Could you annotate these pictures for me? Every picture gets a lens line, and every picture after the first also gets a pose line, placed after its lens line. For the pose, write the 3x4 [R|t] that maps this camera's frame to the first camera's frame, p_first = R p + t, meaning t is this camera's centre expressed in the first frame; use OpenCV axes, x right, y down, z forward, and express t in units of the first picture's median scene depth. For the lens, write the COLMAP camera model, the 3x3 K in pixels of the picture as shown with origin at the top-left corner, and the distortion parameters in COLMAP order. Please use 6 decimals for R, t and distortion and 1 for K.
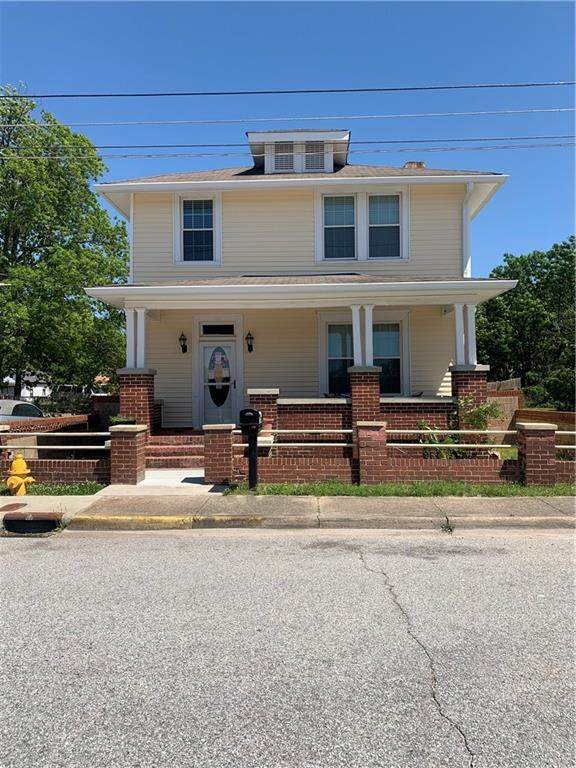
lens RADIAL K [[588.6, 0, 288.0], [0, 588.6, 384.0], [0, 0, 1]] dist [0.005172, -0.003311]
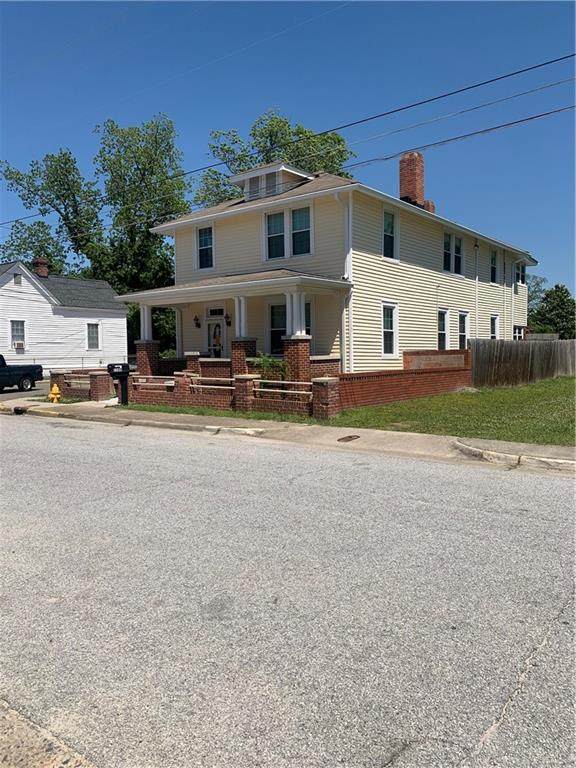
lens RADIAL K [[588.6, 0, 289.2], [0, 588.6, 382.8], [0, 0, 1]] dist [0.005172, -0.003311]
pose [[0.809242, 0.030239, -0.586696, 0.950636], [0.011607, 0.997657, 0.067429, -0.010972], [0.587360, -0.061376, 0.806995, -0.135074]]
